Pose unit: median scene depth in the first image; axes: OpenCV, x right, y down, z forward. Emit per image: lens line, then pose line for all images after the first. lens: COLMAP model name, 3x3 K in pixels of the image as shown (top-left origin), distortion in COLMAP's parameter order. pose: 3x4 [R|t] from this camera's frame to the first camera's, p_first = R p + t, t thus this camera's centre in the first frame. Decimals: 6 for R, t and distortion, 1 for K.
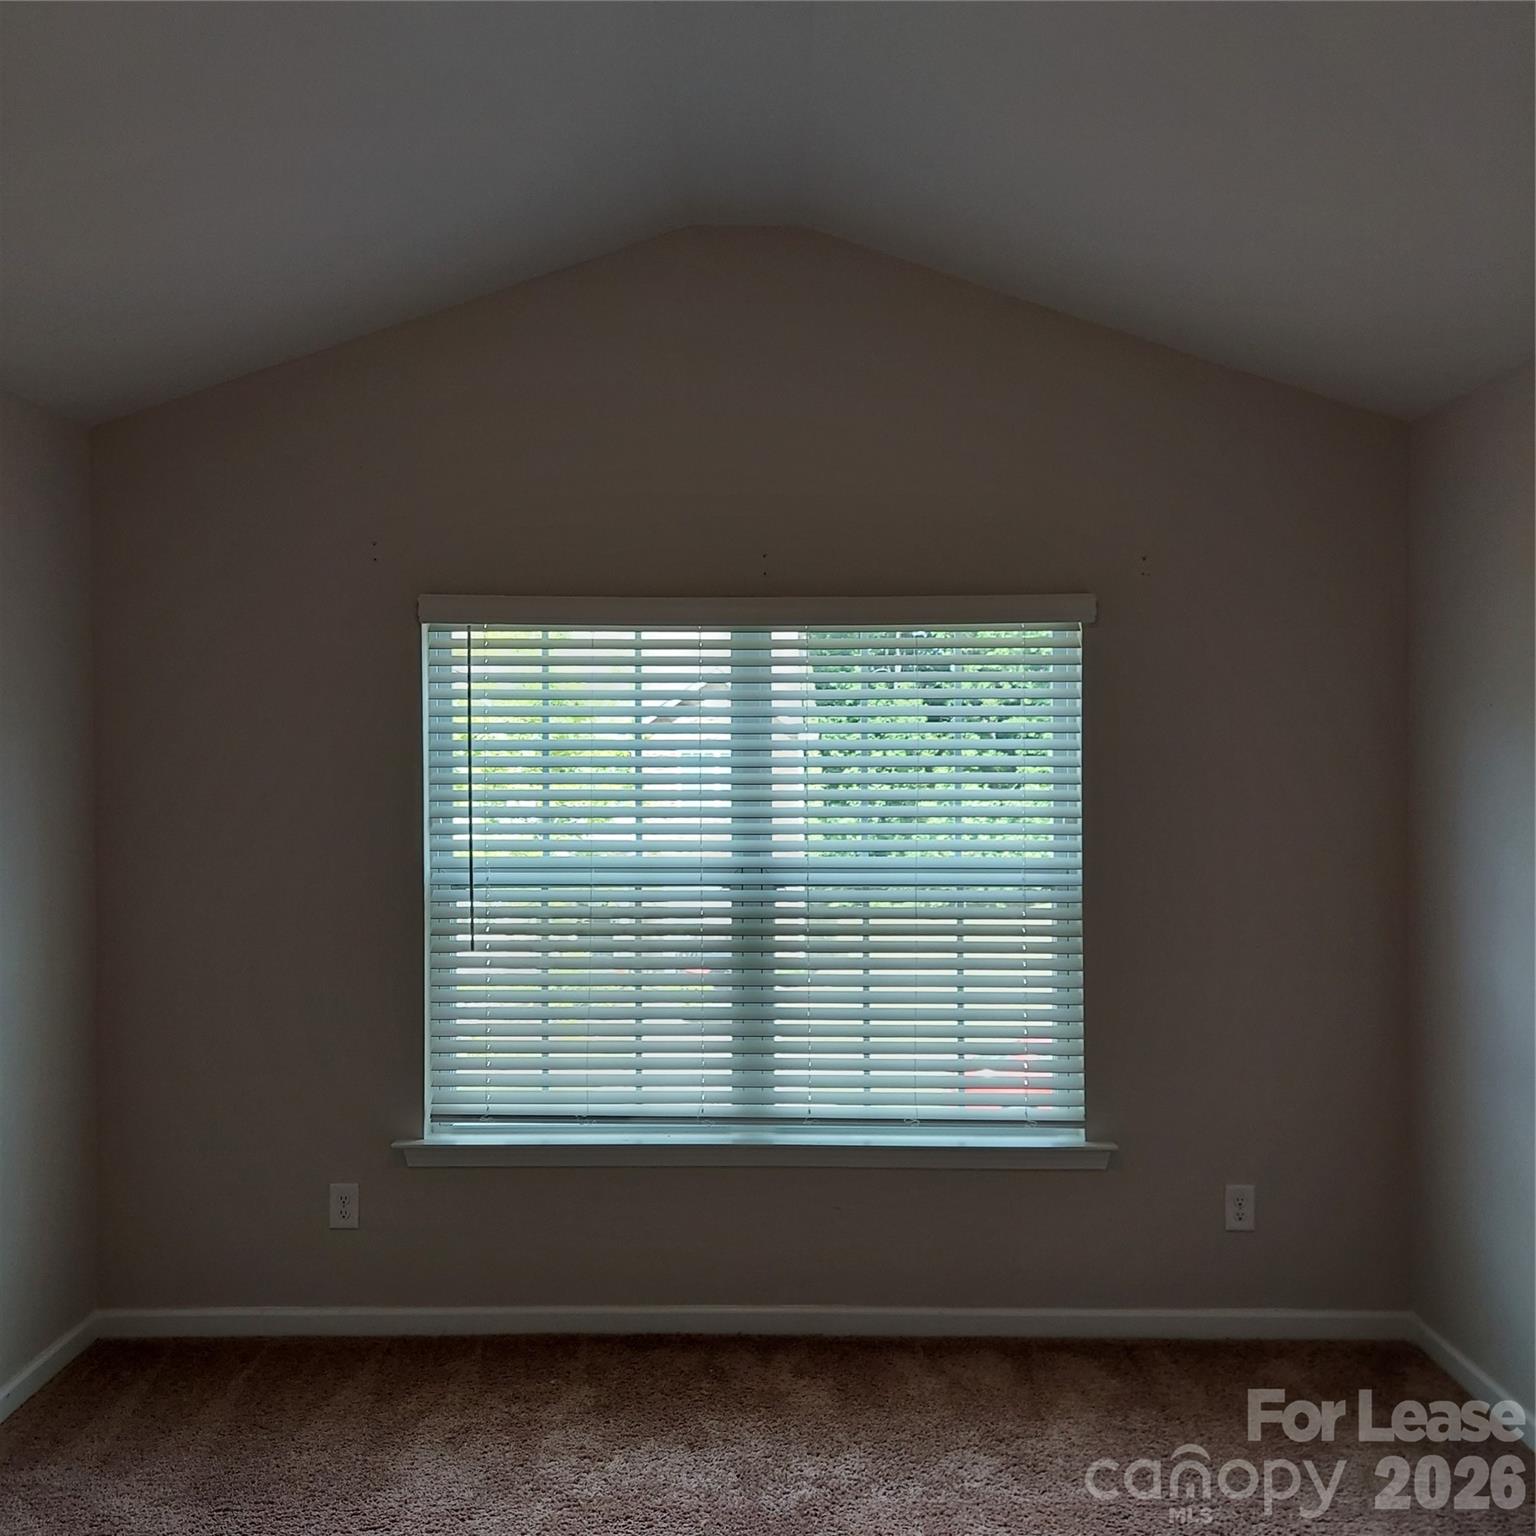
lens RADIAL K [[1471.9, 0, 755.9], [0, 1471.9, 769.3], [0, 0, 1]] dist [0.124366, -0.188858]
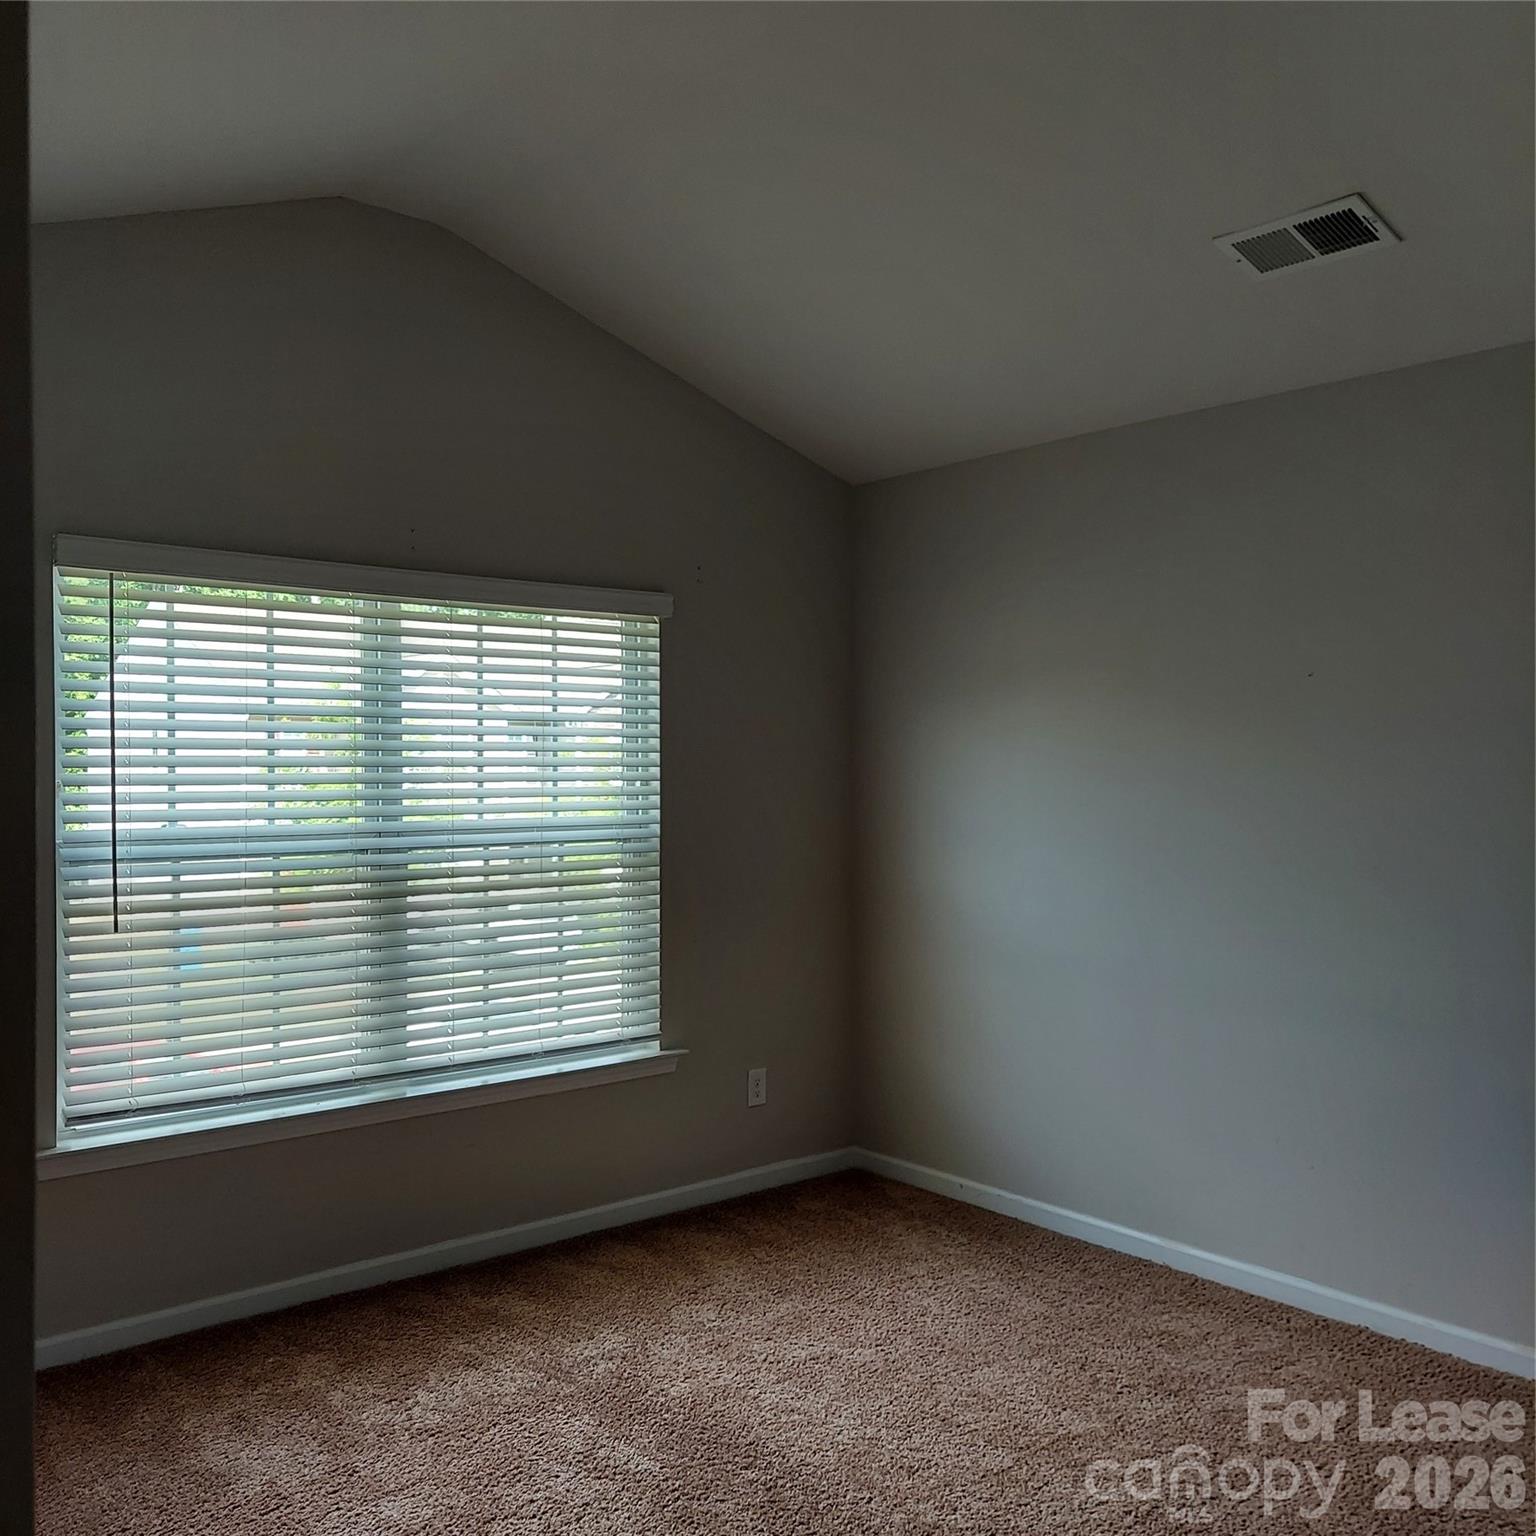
lens RADIAL K [[1513.3, 0, 797.1], [0, 1513.3, 759.4], [0, 0, 1]] dist [0.185434, -0.221475]
pose [[0.757090, 0.000958, 0.653310, -0.498268], [-0.012316, 0.999842, 0.012807, -0.000920], [-0.653195, -0.017742, 0.756982, 0.007129]]
